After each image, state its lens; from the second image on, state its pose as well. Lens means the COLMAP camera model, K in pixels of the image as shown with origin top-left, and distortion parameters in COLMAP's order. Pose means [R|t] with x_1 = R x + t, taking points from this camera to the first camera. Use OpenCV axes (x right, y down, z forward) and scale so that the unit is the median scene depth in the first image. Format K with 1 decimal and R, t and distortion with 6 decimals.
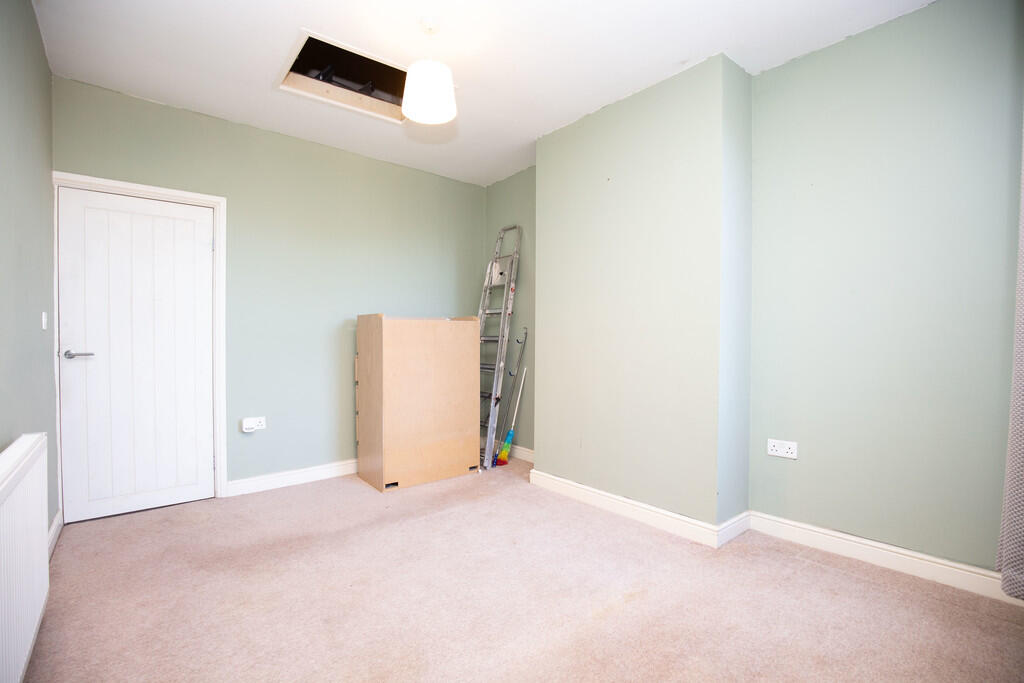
lens RADIAL K [[468.0, 0, 509.7], [0, 468.0, 345.4], [0, 0, 1]] dist [-0.022752, 0.000243]
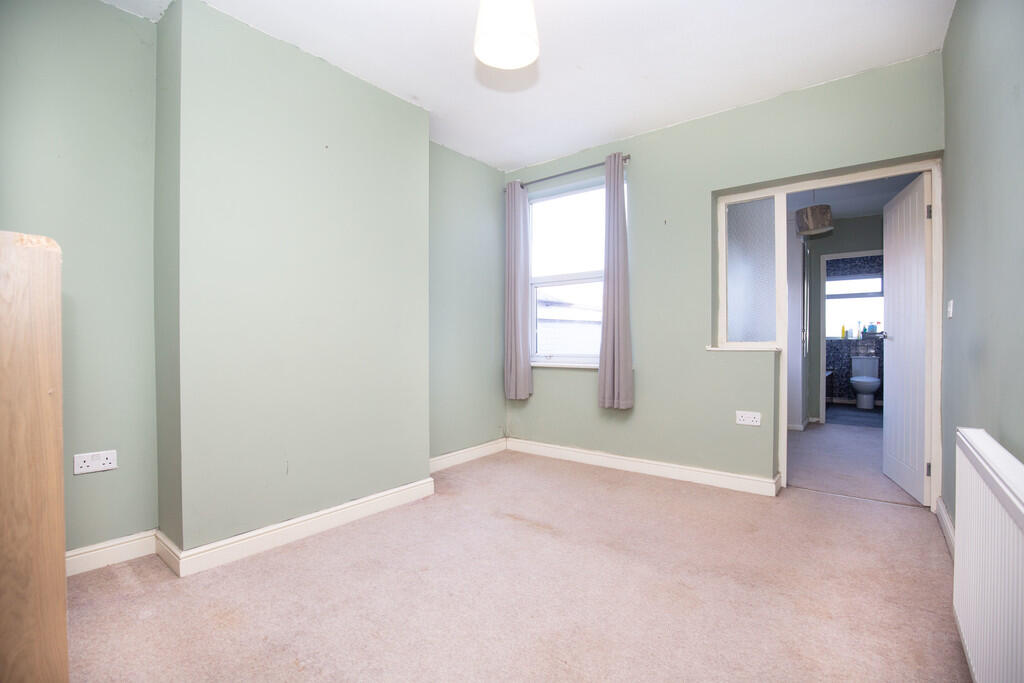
lens RADIAL K [[468.0, 0, 510.1], [0, 468.0, 338.8], [0, 0, 1]] dist [-0.022752, 0.000243]
pose [[-0.212398, -0.004020, 0.977175, -0.729324], [-0.000575, 0.999992, 0.003989, -0.002591], [-0.977183, 0.000285, -0.212399, 0.886612]]
